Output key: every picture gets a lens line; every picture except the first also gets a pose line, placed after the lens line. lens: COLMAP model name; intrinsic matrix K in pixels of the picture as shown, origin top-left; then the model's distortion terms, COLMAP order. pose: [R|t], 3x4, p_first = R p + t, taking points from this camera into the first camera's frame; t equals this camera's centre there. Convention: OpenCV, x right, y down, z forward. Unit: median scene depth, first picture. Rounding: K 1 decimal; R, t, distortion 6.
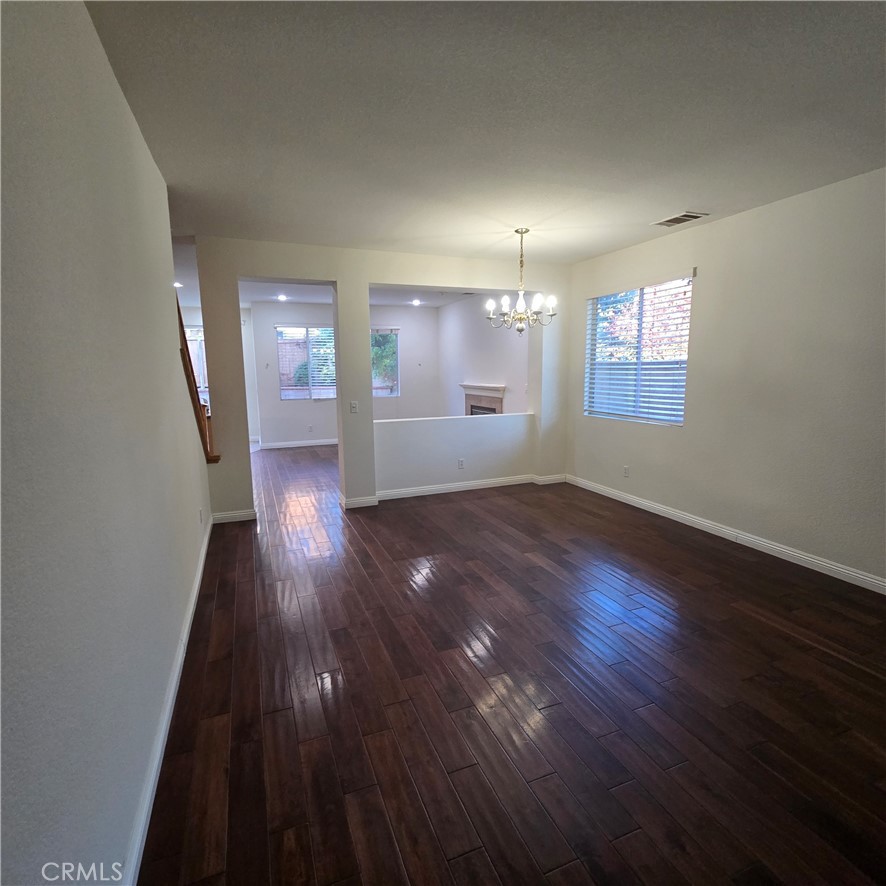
lens RADIAL K [[483.3, 0, 440.6], [0, 483.3, 441.0], [0, 0, 1]] dist [-0.000966, -0.001800]
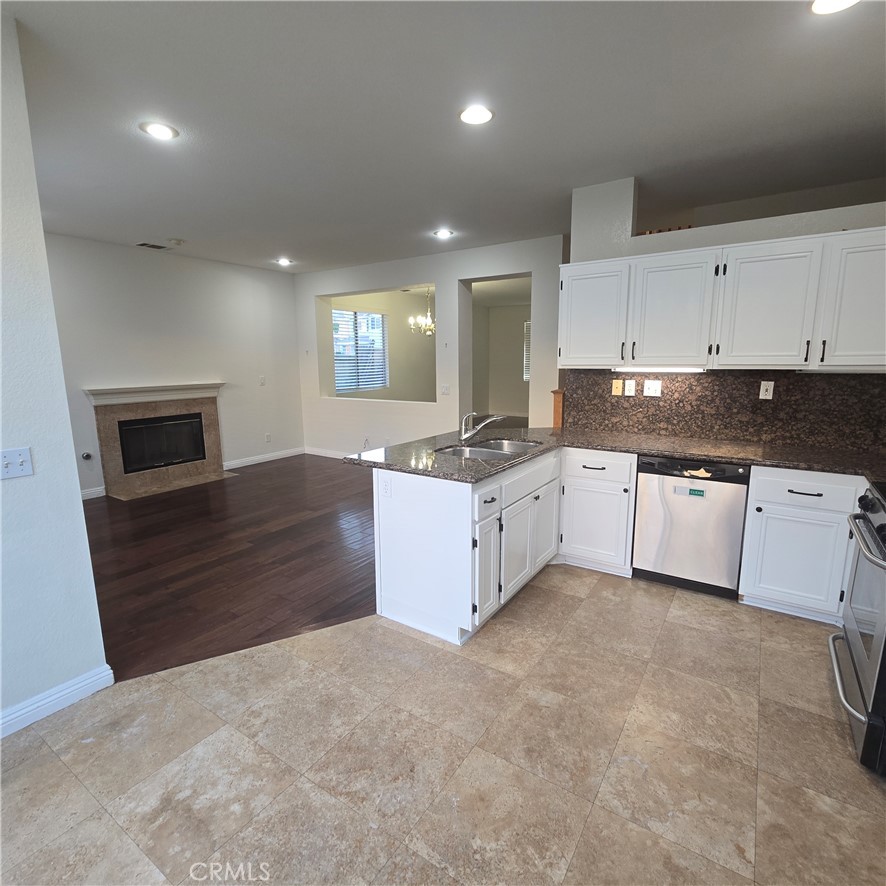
lens RADIAL K [[483.3, 0, 443.6], [0, 483.3, 441.1], [0, 0, 1]] dist [-0.000966, -0.001800]
pose [[-0.558952, -0.124061, 0.819867, -1.093085], [0.142529, 0.959654, 0.242383, -0.229204], [-0.816859, 0.252335, -0.518718, 1.614801]]
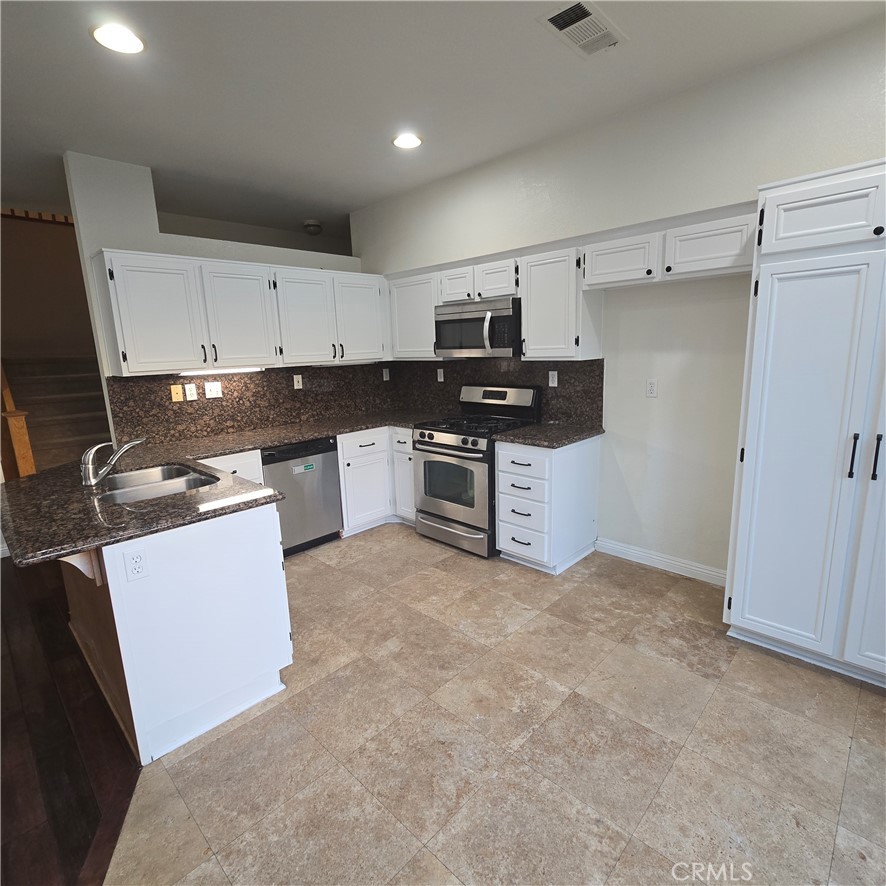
lens RADIAL K [[483.3, 0, 443.5], [0, 483.3, 439.8], [0, 0, 1]] dist [-0.000966, -0.001800]
pose [[-0.916083, 0.118642, -0.383036, -0.739835], [-0.016883, 0.942969, 0.332453, -0.260886], [0.400634, 0.311021, -0.861834, 1.749157]]
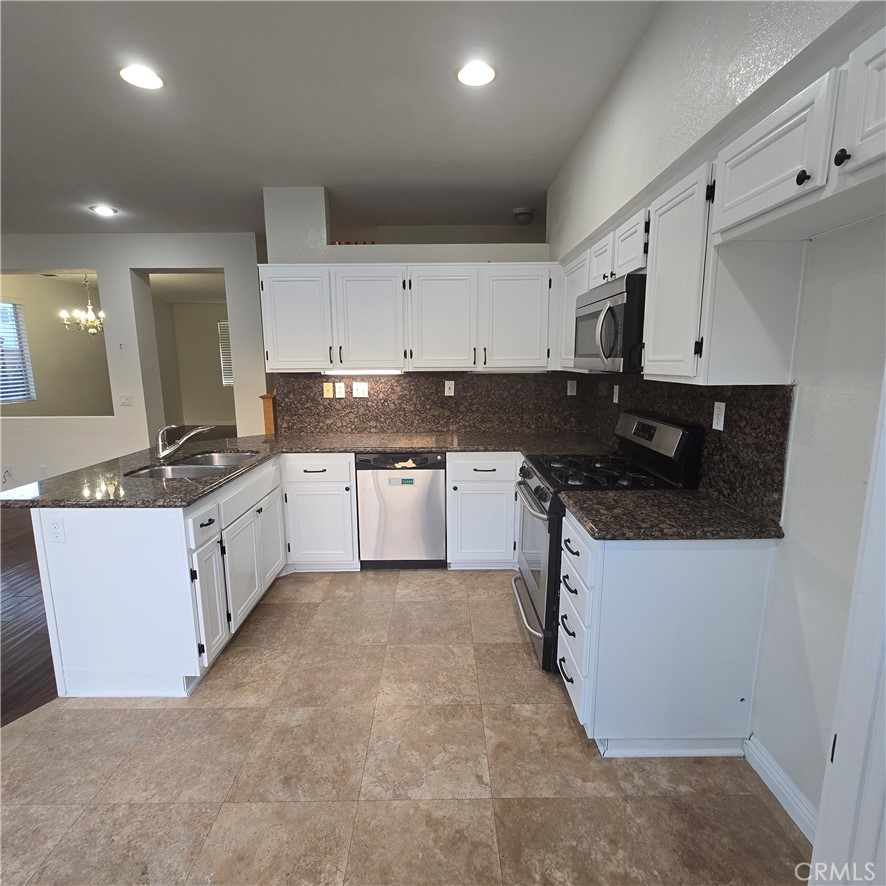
lens RADIAL K [[483.3, 0, 443.2], [0, 483.3, 440.8], [0, 0, 1]] dist [-0.000966, -0.001800]
pose [[-0.927156, -0.044546, 0.372017, -1.080047], [0.075308, 0.950488, 0.301499, -0.230415], [-0.367028, 0.307553, -0.877896, 1.617485]]
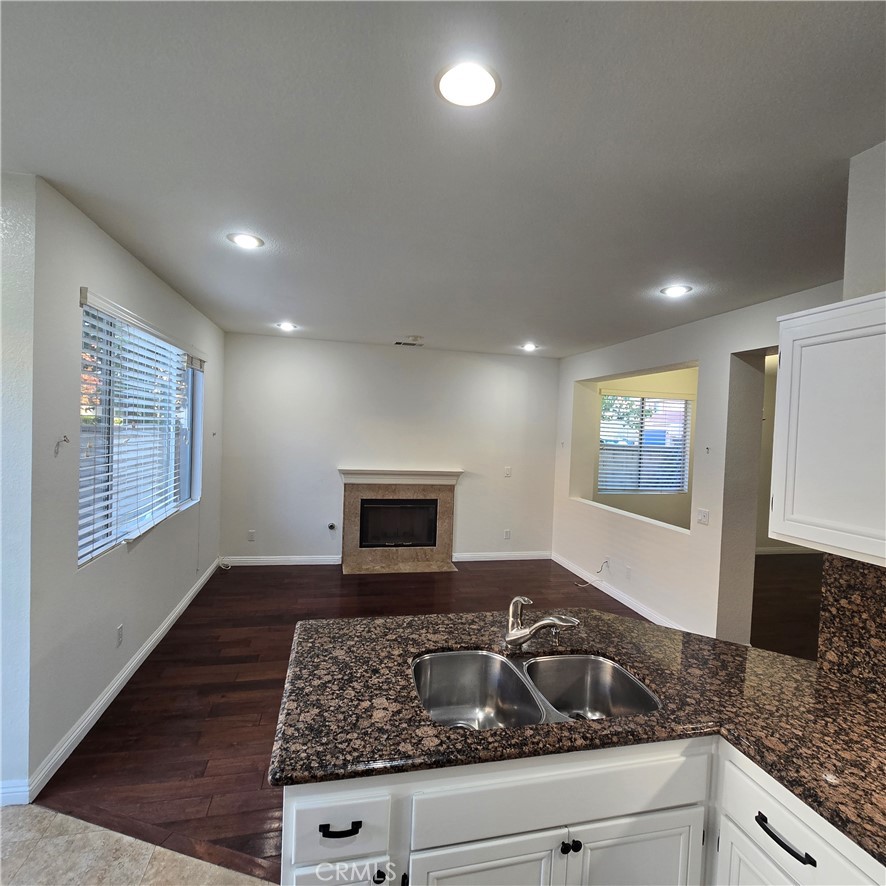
lens RADIAL K [[483.3, 0, 443.5], [0, 483.3, 441.3], [0, 0, 1]] dist [-0.000966, -0.001800]
pose [[0.159453, -0.005312, 0.987191, -0.951406], [0.109805, 0.993876, -0.012388, -0.219025], [-0.981080, 0.110374, 0.159060, 1.263658]]
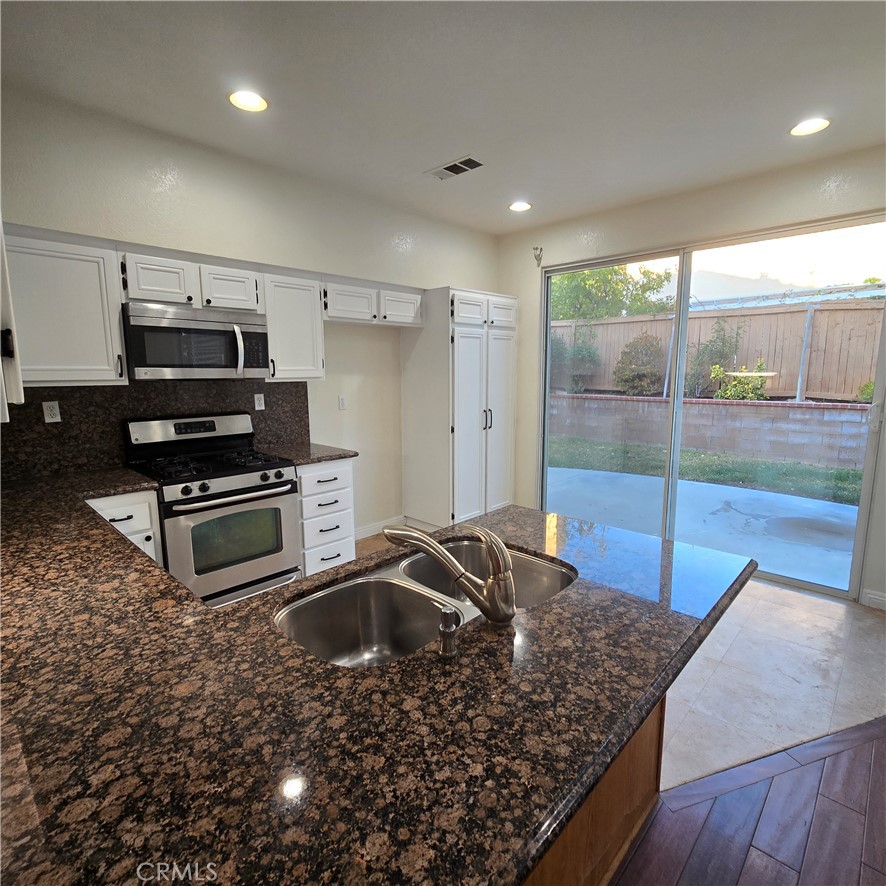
lens RADIAL K [[483.3, 0, 443.7], [0, 483.3, 438.6], [0, 0, 1]] dist [-0.000966, -0.001800]
pose [[0.408144, 0.140707, -0.902009, -0.461353], [-0.140543, 0.985956, 0.090209, -0.167165], [0.902035, 0.089953, 0.422187, 1.174224]]
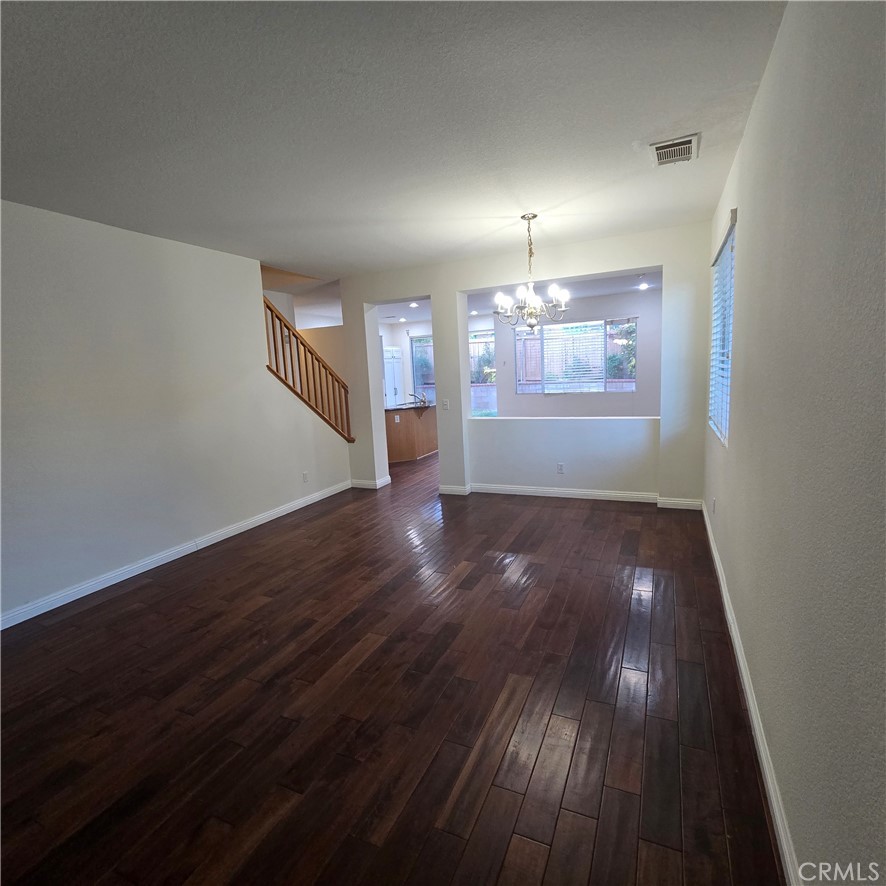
lens RADIAL K [[483.3, 0, 448.0], [0, 483.3, 444.1], [0, 0, 1]] dist [-0.000966, -0.001800]
pose [[0.693747, 0.088279, -0.714788, 0.606550], [-0.067563, 0.996060, 0.057443, -0.041683], [0.717043, 0.008443, 0.696978, 0.212675]]
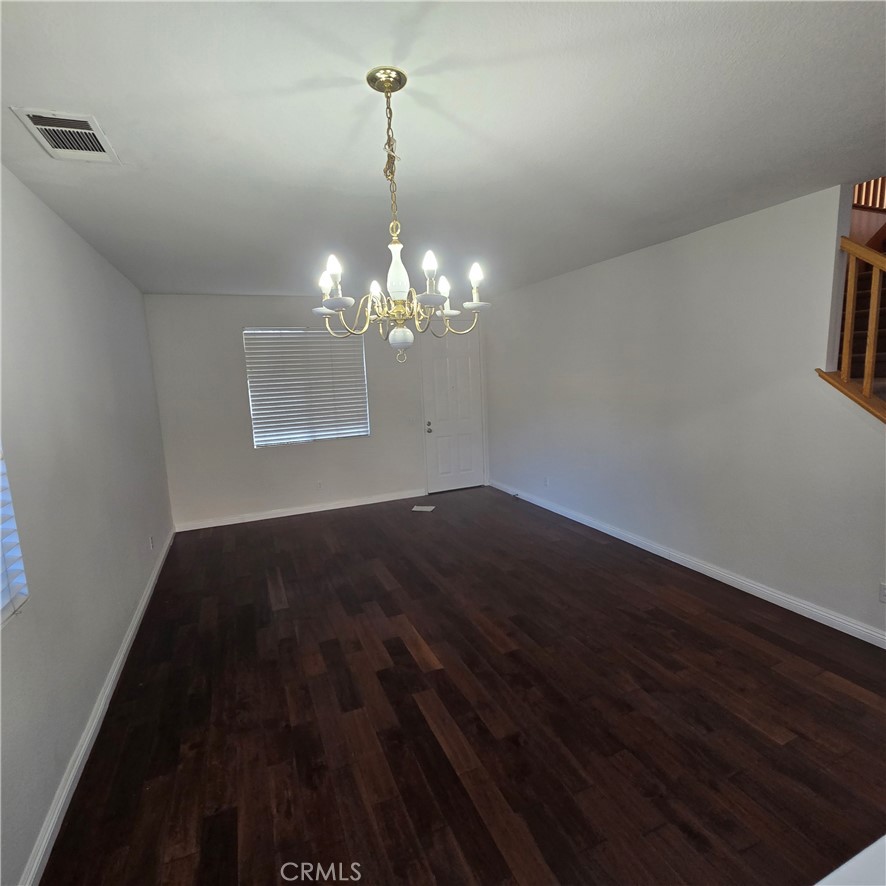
lens RADIAL K [[483.3, 0, 440.3], [0, 483.3, 444.1], [0, 0, 1]] dist [-0.000966, -0.001800]
pose [[-0.998500, 0.054378, -0.006344, 0.118739], [0.050053, 0.953694, 0.296586, -0.220593], [0.022178, 0.295823, -0.954985, 1.162535]]
